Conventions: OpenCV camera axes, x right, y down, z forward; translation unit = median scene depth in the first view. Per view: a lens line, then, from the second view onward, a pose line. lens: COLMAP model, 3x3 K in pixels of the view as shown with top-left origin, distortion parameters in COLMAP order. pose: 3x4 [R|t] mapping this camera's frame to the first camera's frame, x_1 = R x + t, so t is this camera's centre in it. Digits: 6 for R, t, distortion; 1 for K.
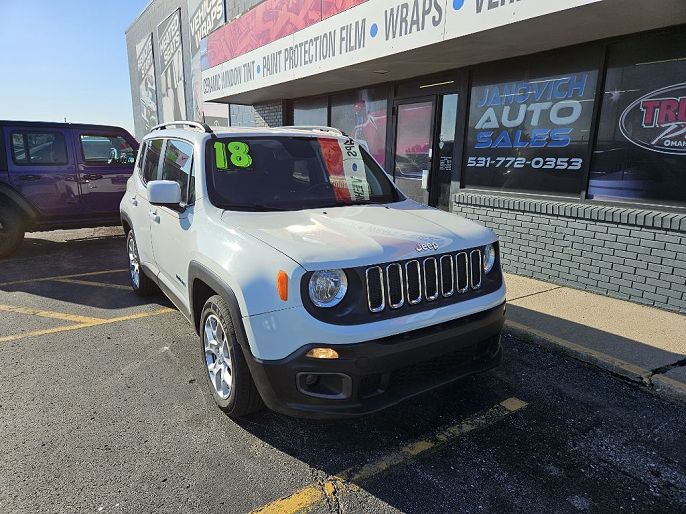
lens RADIAL K [[460.8, 0, 343.0], [0, 460.8, 257.0], [0, 0, 1]] dist [0.081676, -0.069664]
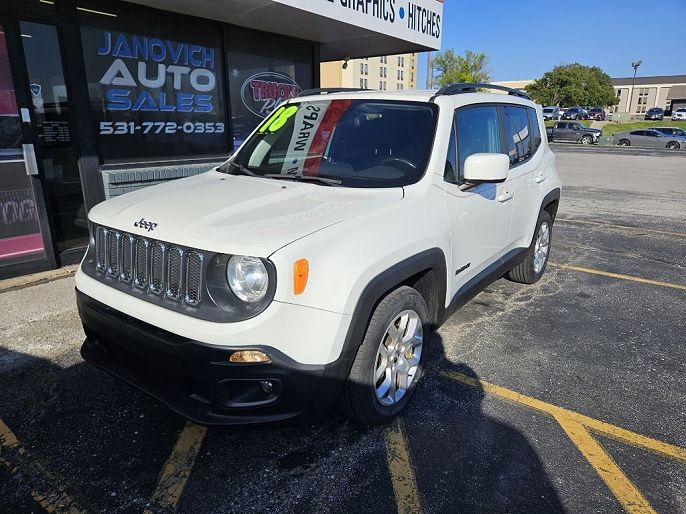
lens RADIAL K [[490.4, 0, 342.2], [0, 490.4, 267.9], [0, 0, 1]] dist [-0.017660, 0.001612]
pose [[-0.360531, -0.283110, 0.888744, -0.695331], [0.182749, 0.912917, 0.364945, -0.239907], [-0.914669, 0.293991, -0.277397, 1.037107]]
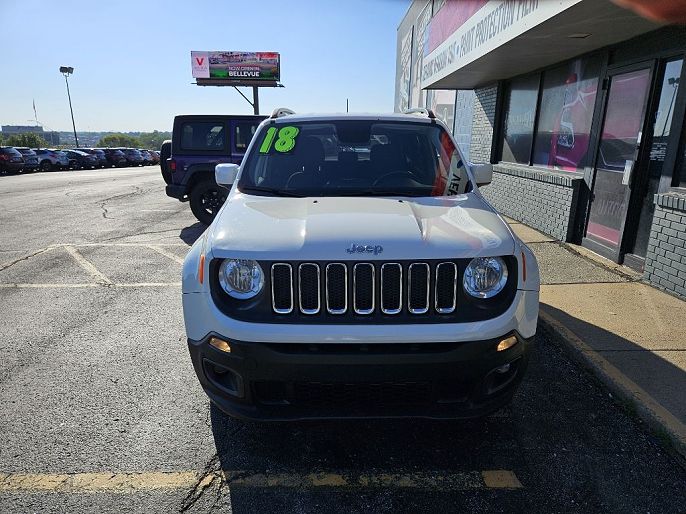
lens RADIAL K [[460.8, 0, 343.0], [0, 460.8, 257.0], [0, 0, 1]] dist [0.081676, -0.069664]
pose [[0.837934, 0.132812, -0.529365, 0.260737], [-0.120447, 0.991025, 0.057981, -0.023227], [0.532314, 0.015176, 0.846411, 0.124063]]
